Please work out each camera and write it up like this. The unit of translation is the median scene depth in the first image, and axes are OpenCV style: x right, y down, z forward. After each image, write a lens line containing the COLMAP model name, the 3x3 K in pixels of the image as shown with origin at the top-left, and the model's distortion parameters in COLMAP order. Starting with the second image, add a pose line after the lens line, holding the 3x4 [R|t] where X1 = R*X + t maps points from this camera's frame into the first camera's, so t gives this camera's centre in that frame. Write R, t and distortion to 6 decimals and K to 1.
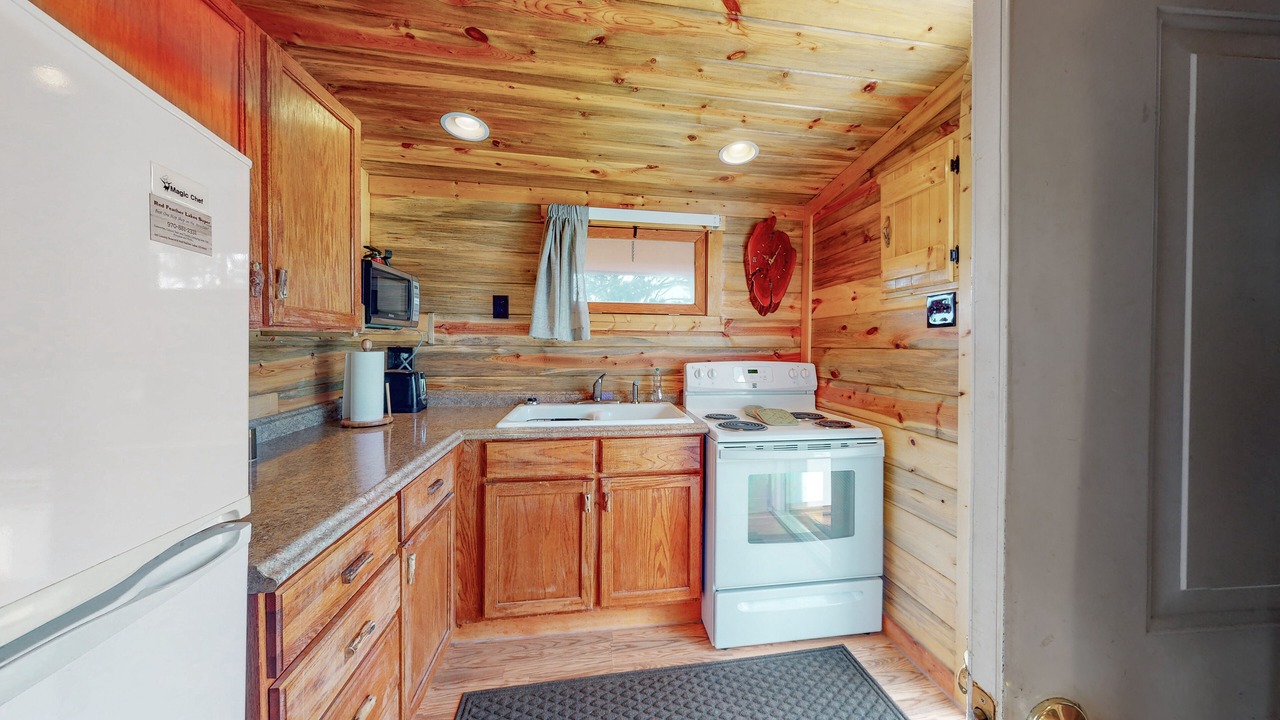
lens RADIAL K [[404.7, 0, 664.6], [0, 404.7, 352.5], [0, 0, 1]] dist [-0.000647, 0.000068]
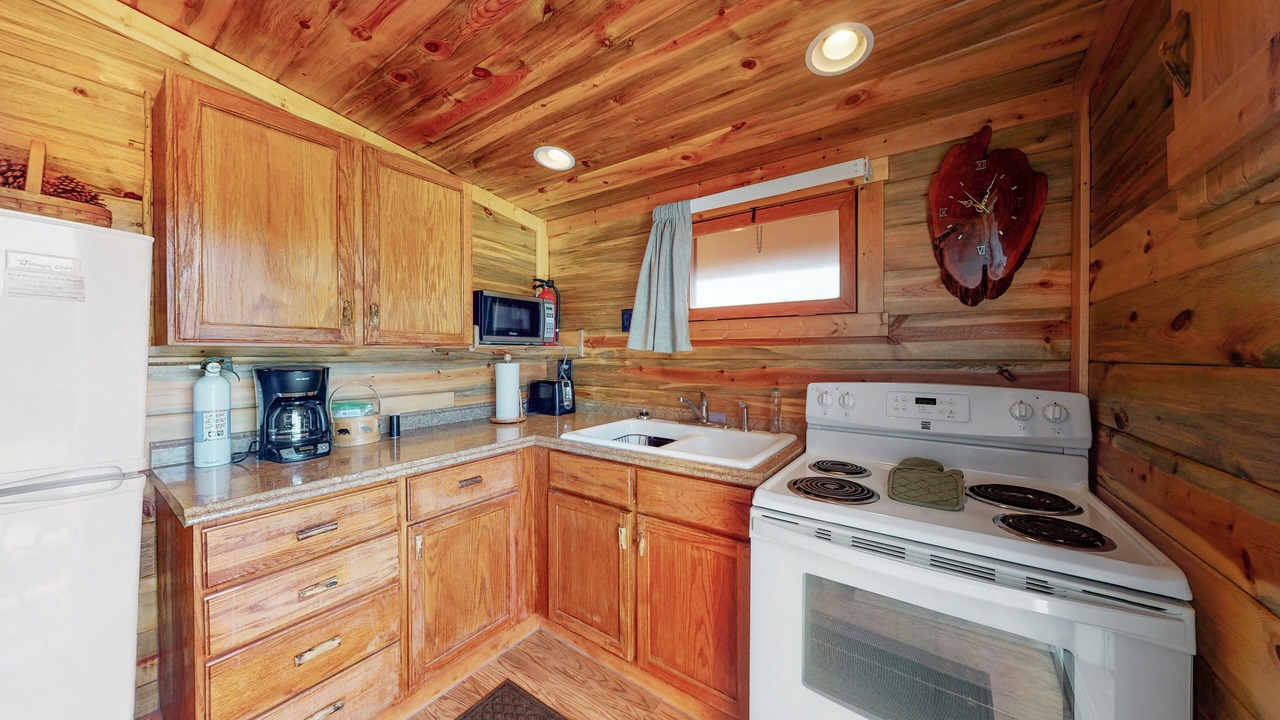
lens RADIAL K [[404.7, 0, 641.8], [0, 404.7, 358.2], [0, 0, 1]] dist [-0.000647, 0.000068]
pose [[0.725674, -0.001053, -0.688037, 0.367026], [-0.009592, 0.999886, -0.011647, -0.005732], [0.687971, 0.015052, 0.725582, 0.320746]]
